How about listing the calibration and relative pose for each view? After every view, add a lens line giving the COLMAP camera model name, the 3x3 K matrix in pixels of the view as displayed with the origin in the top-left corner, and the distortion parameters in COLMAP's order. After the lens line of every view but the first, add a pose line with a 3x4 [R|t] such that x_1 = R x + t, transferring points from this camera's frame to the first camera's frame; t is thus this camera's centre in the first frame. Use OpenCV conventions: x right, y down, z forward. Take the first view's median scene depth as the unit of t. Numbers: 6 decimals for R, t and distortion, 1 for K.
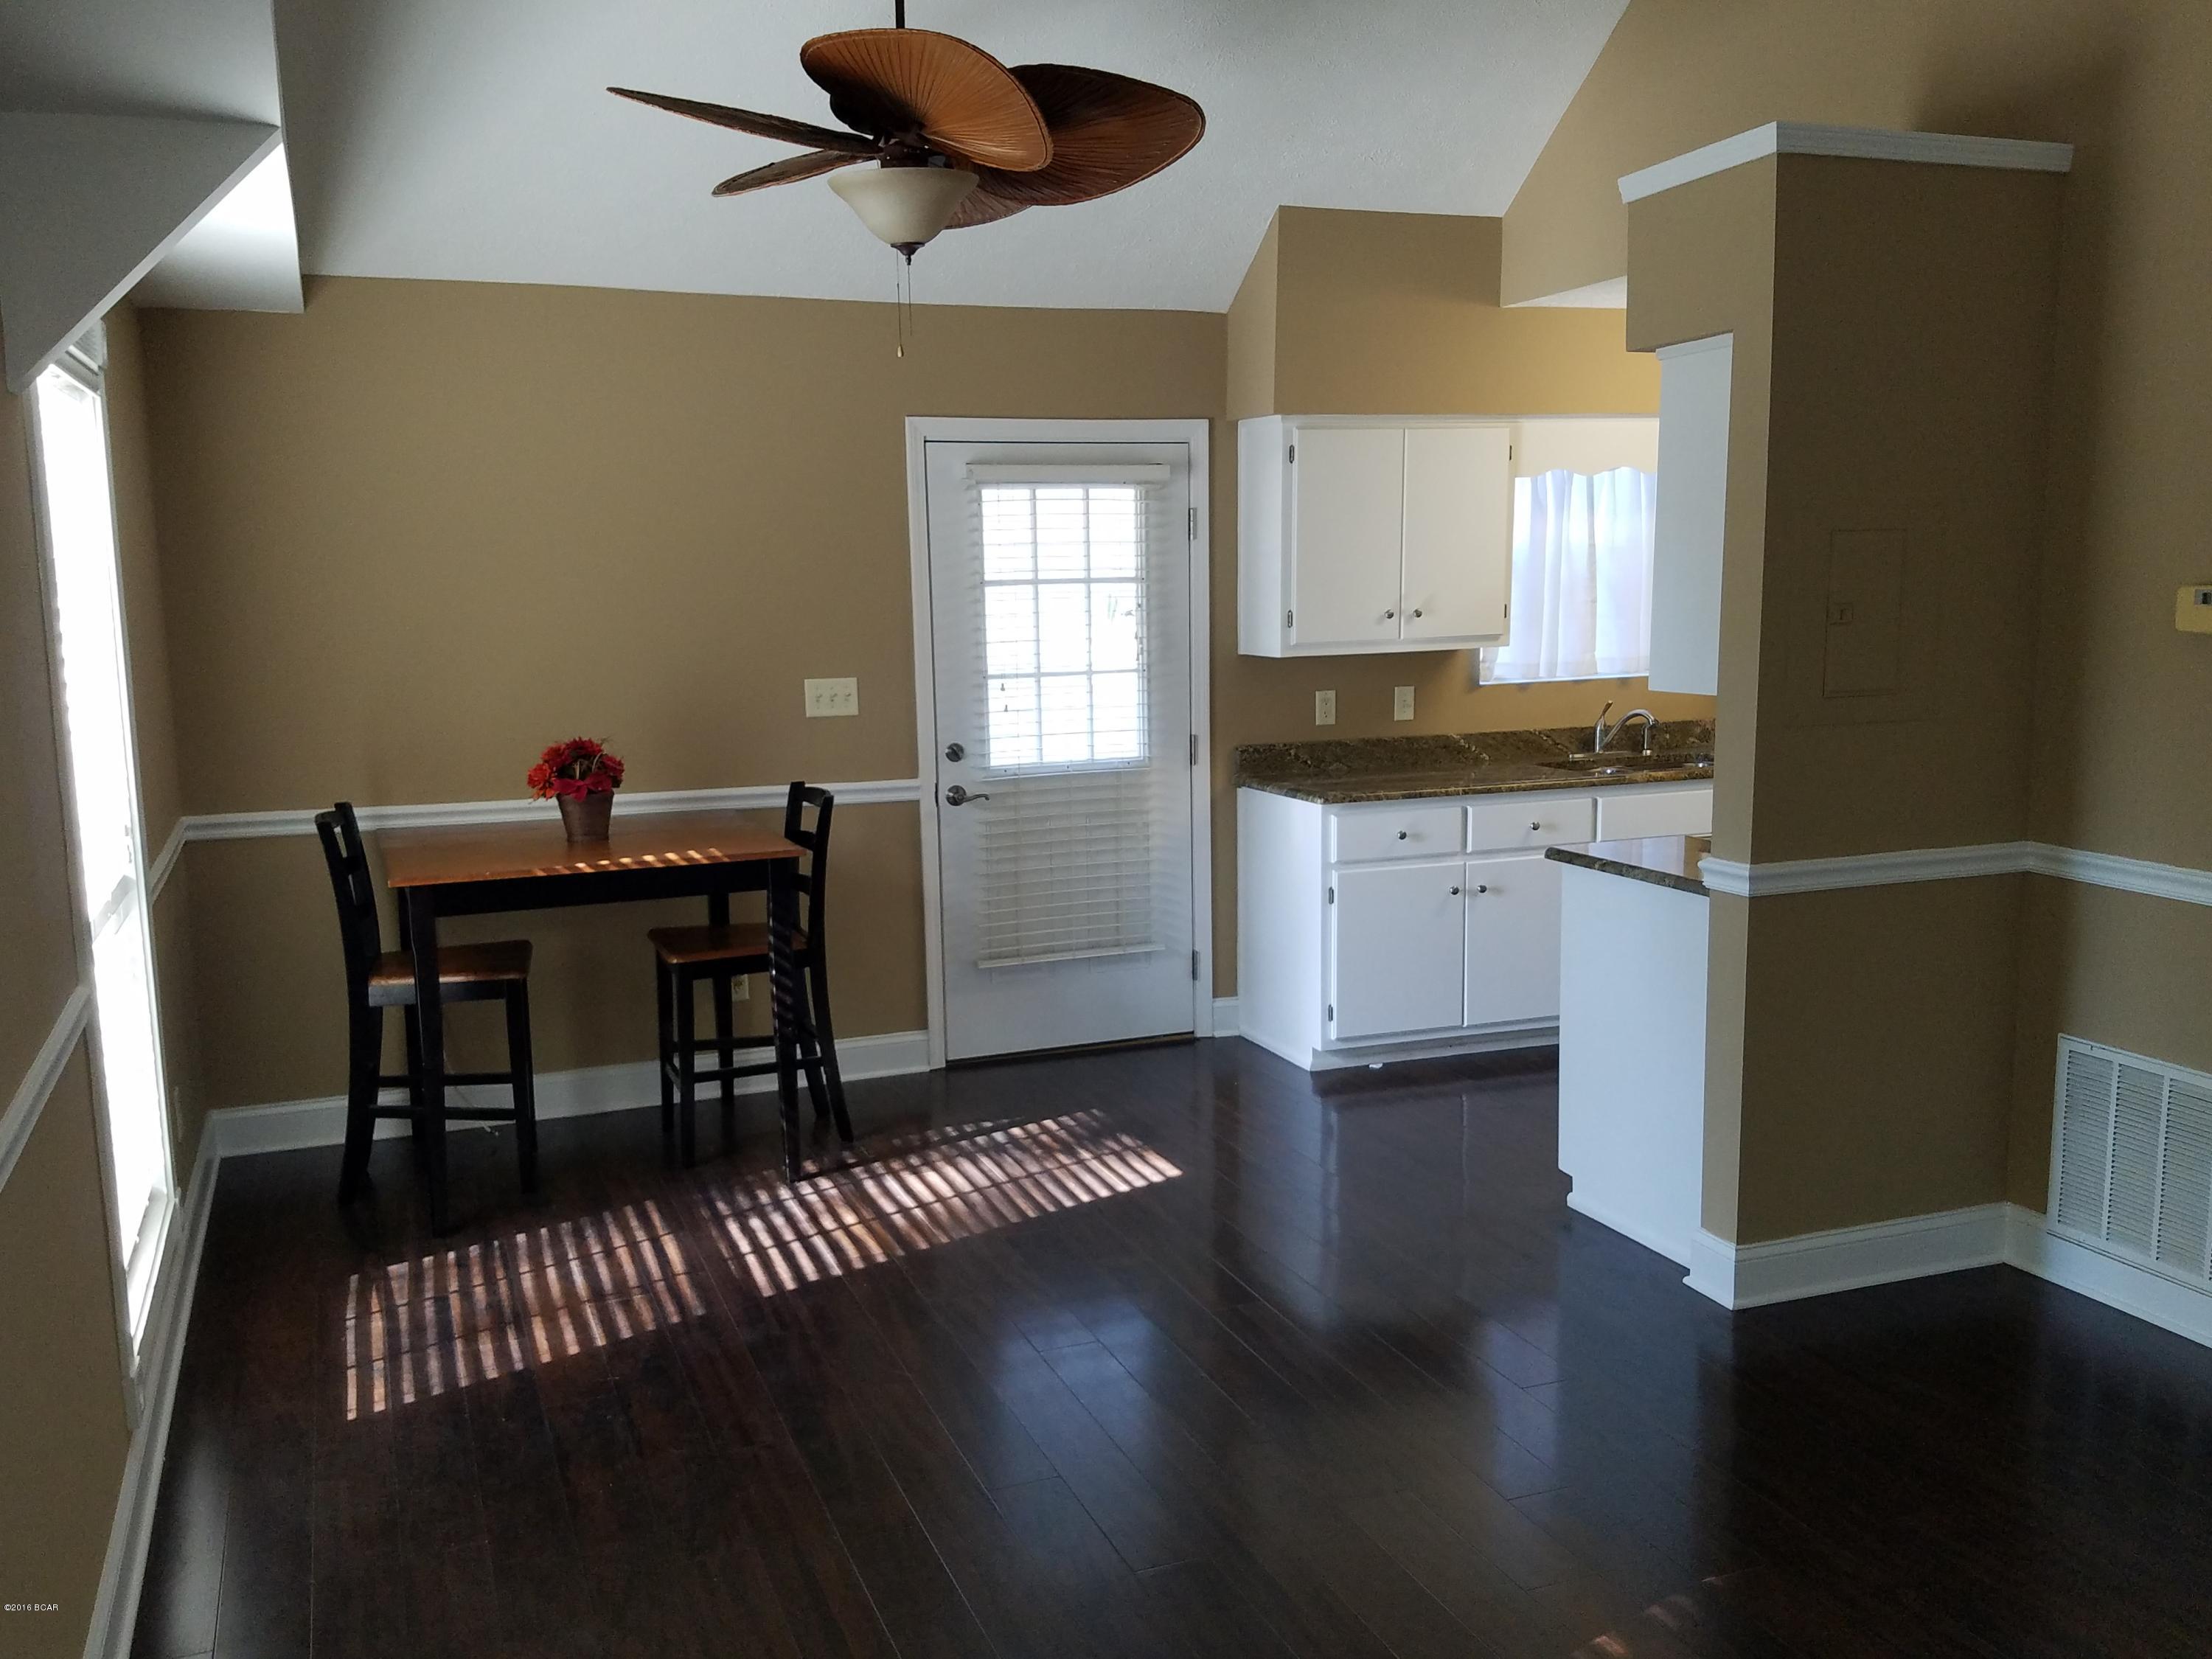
lens RADIAL K [[1889.0, 0, 1062.0], [0, 1889.0, 833.8], [0, 0, 1]] dist [0.235352, -0.421421]
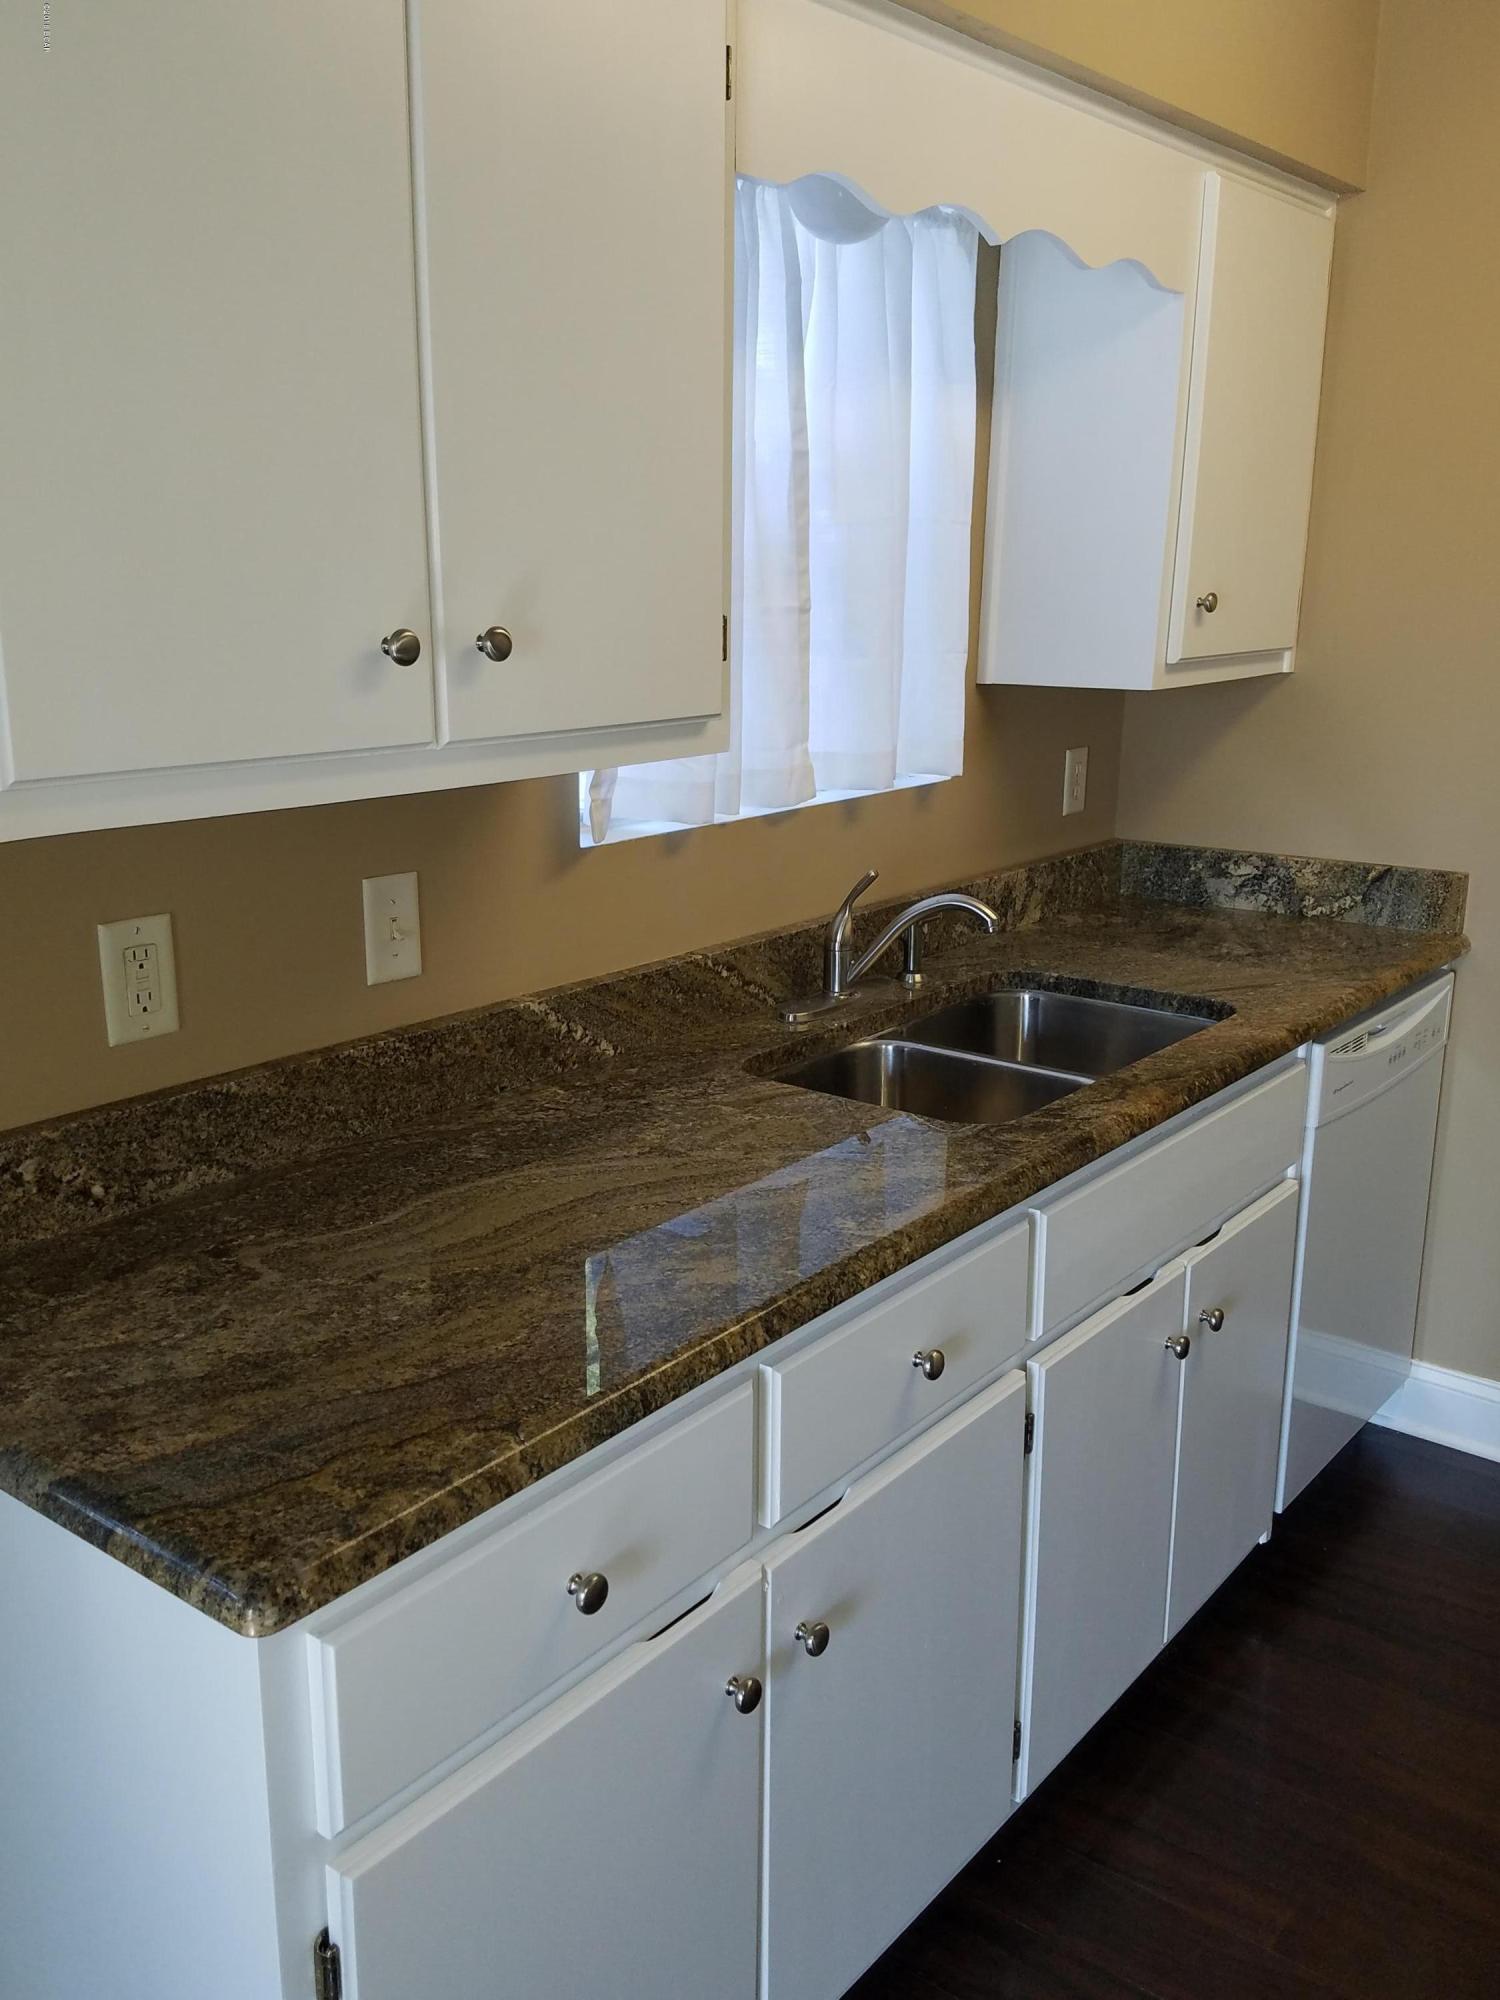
lens RADIAL K [[1708.0, 0, 742.2], [0, 1708.0, 965.4], [0, 0, 1]] dist [0.235352, -0.421421]
pose [[0.849132, -0.102739, 0.518093, 0.081010], [0.059447, 0.993257, 0.099533, -0.087507], [-0.524825, -0.053718, 0.849513, 0.729514]]
